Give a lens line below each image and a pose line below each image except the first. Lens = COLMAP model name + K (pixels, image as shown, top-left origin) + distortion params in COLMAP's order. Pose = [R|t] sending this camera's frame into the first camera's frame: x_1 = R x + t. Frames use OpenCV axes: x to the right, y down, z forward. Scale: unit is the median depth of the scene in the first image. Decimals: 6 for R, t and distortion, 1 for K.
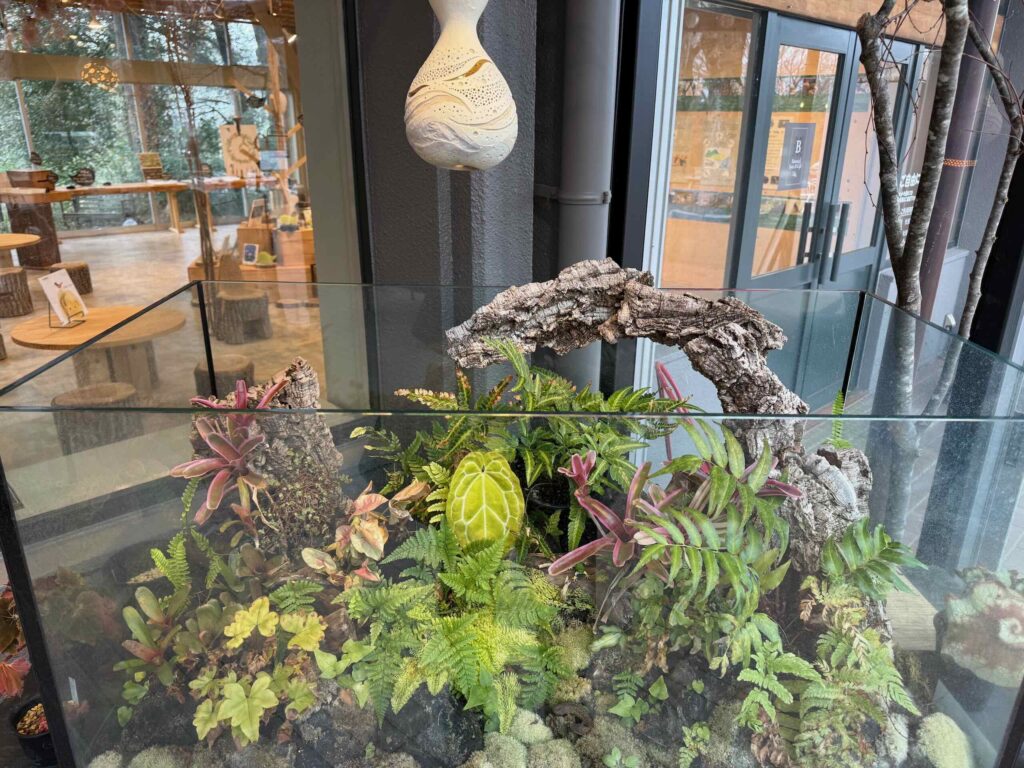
lens RADIAL K [[718.1, 0, 526.7], [0, 718.1, 382.0], [0, 0, 1]] dist [0.082870, -0.136465]
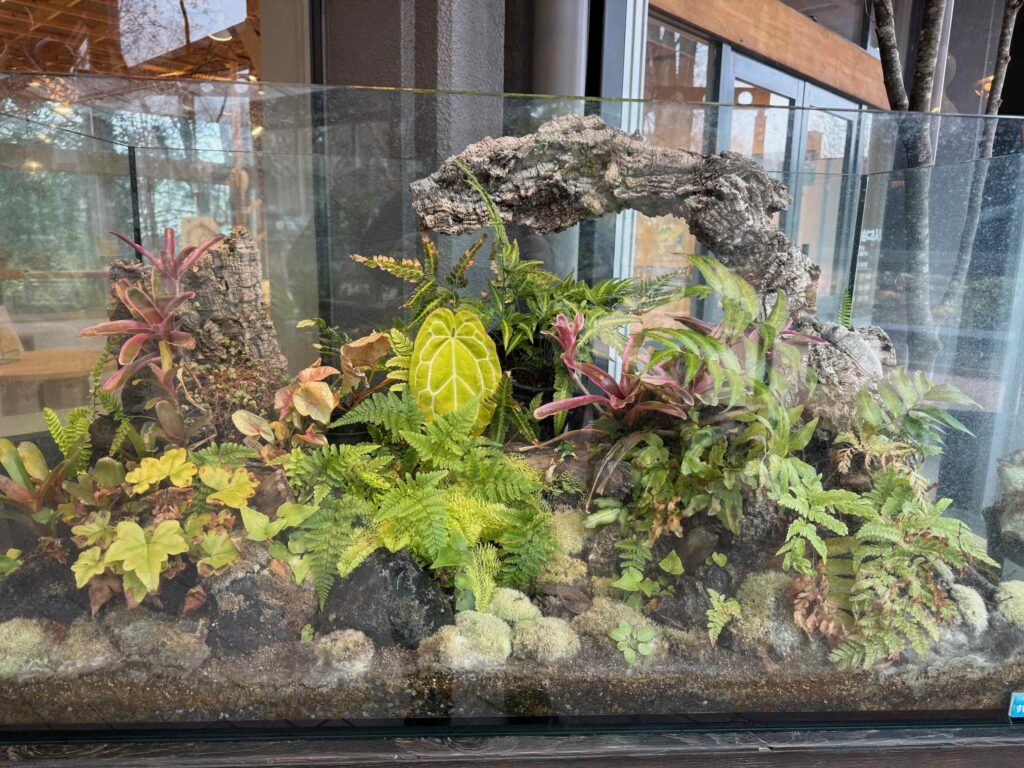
lens RADIAL K [[717.9, 0, 512.0], [0, 717.9, 384.0], [0, 0, 1]] dist [0.058639, -0.100745]
pose [[0.999089, 0.002456, 0.042606, -0.027214], [0.003591, 0.989963, -0.141284, 0.306372], [-0.042525, 0.141308, 0.989052, 0.166476]]
